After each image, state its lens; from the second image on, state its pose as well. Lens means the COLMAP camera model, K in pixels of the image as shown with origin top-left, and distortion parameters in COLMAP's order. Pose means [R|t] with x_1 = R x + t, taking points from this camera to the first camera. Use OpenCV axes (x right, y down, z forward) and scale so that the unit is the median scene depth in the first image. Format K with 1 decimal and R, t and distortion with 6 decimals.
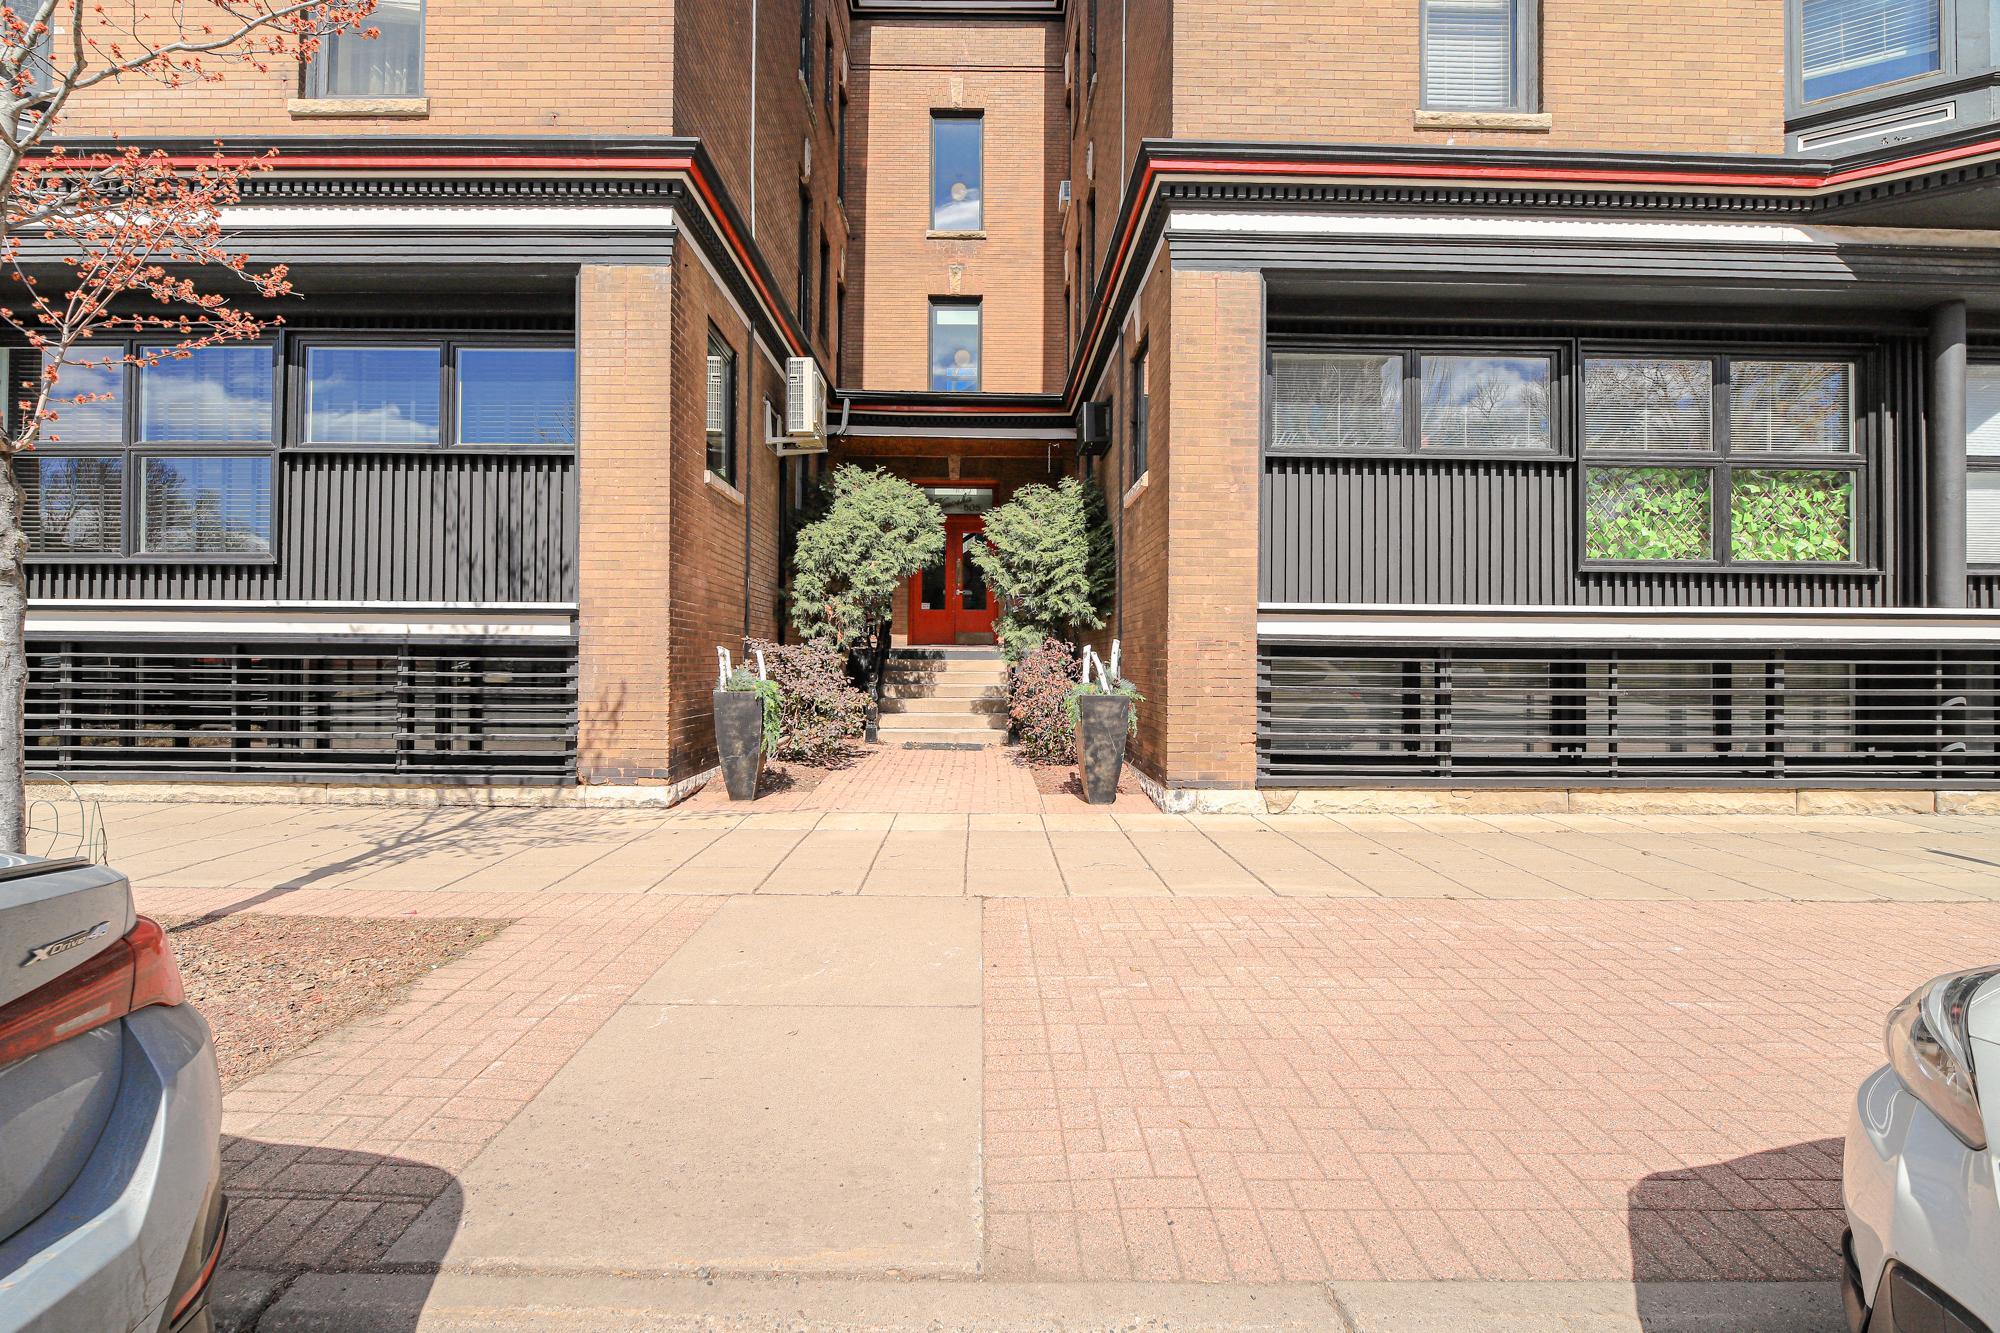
lens RADIAL K [[867.9, 0, 986.5], [0, 867.9, 649.6], [0, 0, 1]] dist [0.006875, -0.004460]
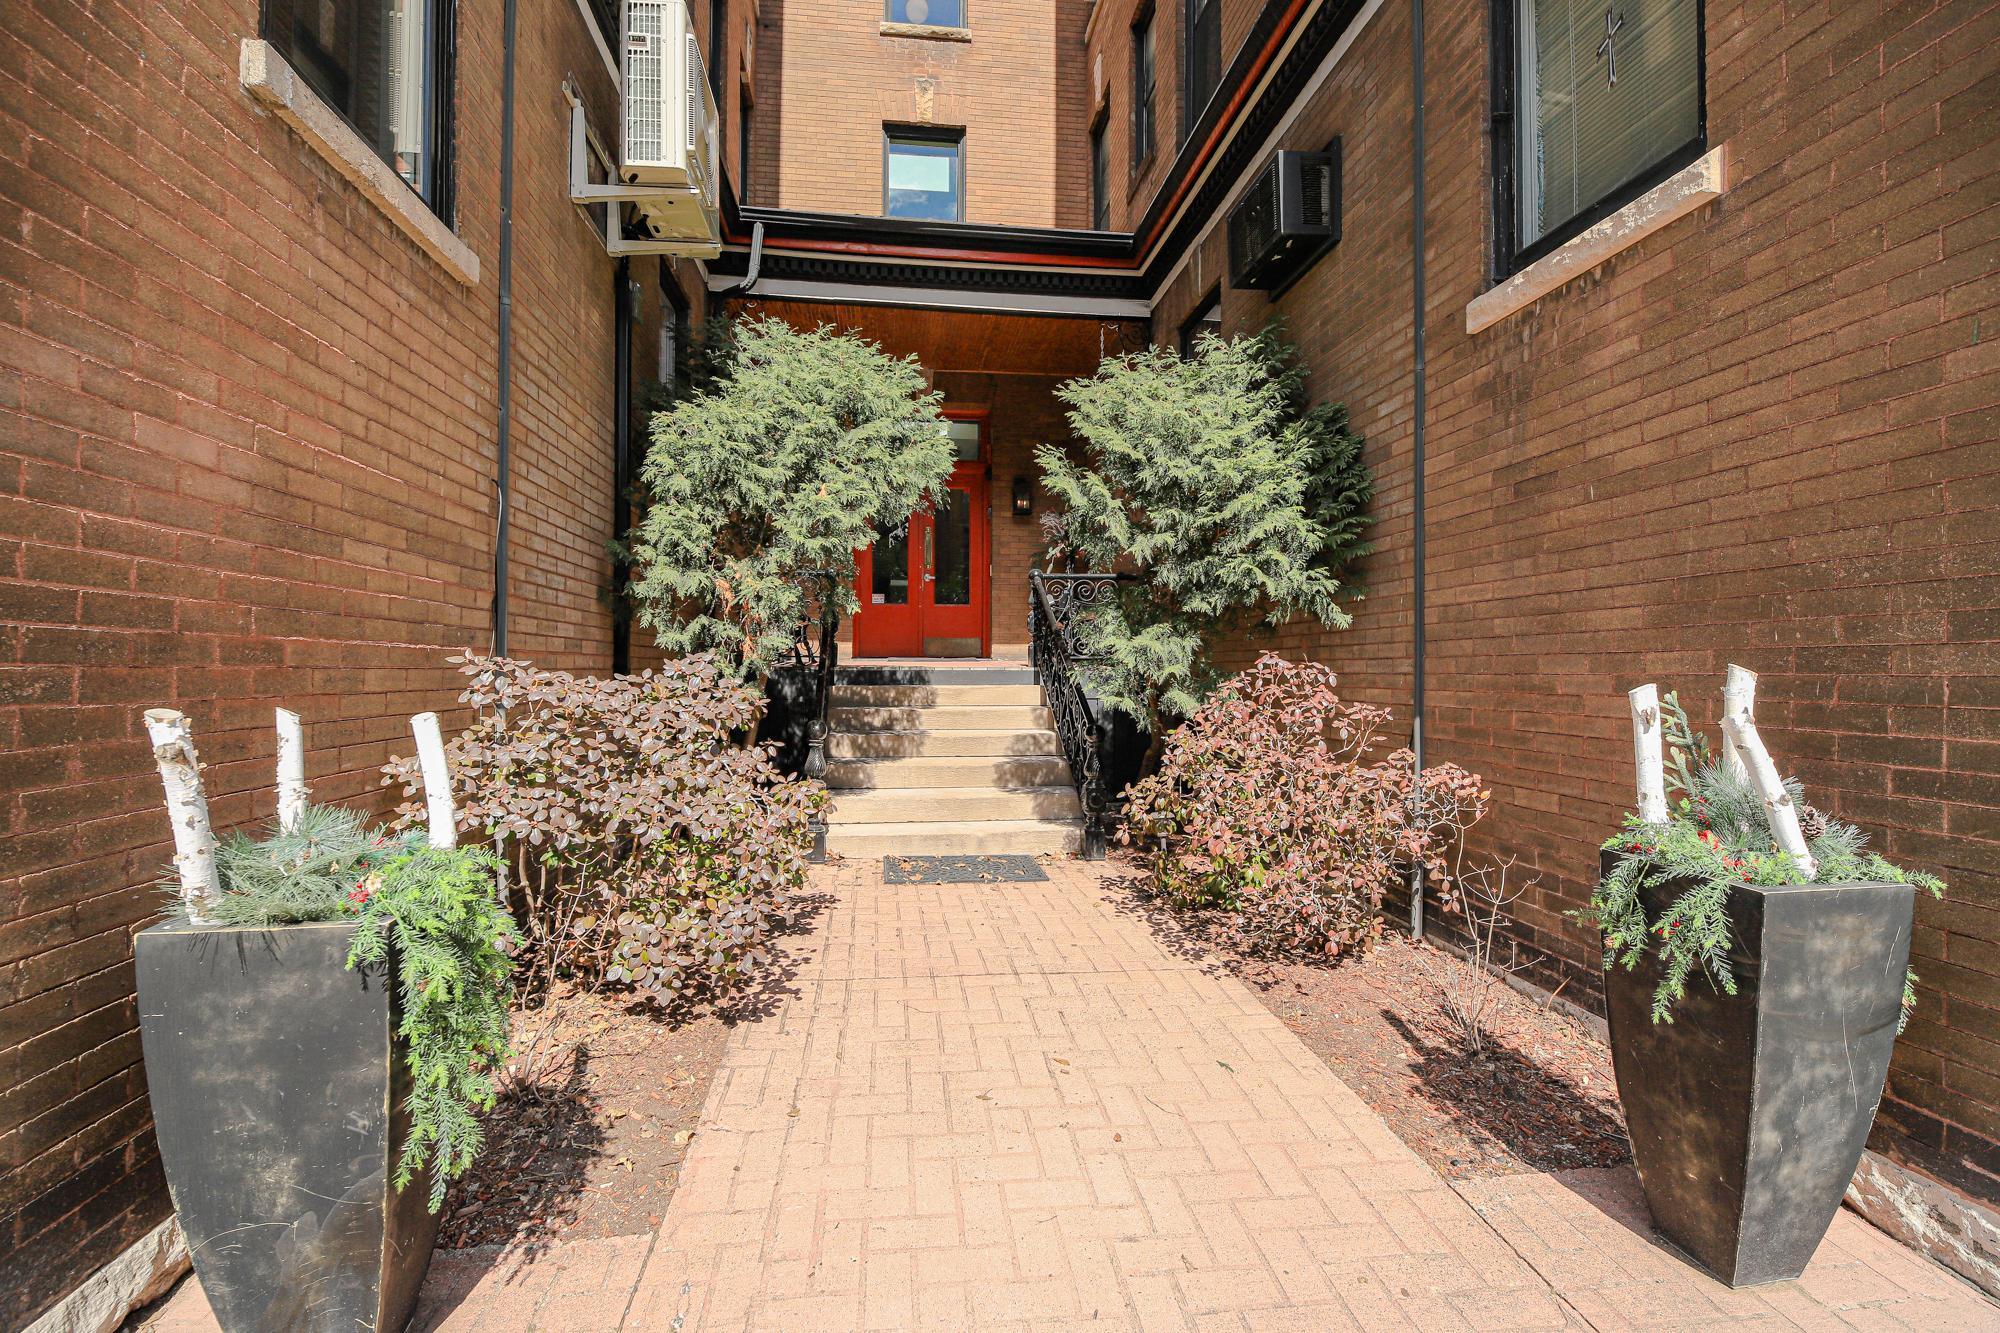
lens RADIAL K [[867.9, 0, 986.5], [0, 867.9, 649.6], [0, 0, 1]] dist [0.006875, -0.004460]
pose [[0.994077, -0.001925, 0.108665, -0.095145], [0.002573, 0.999980, -0.005819, -0.011306], [-0.108652, 0.006065, 0.994061, 0.535532]]
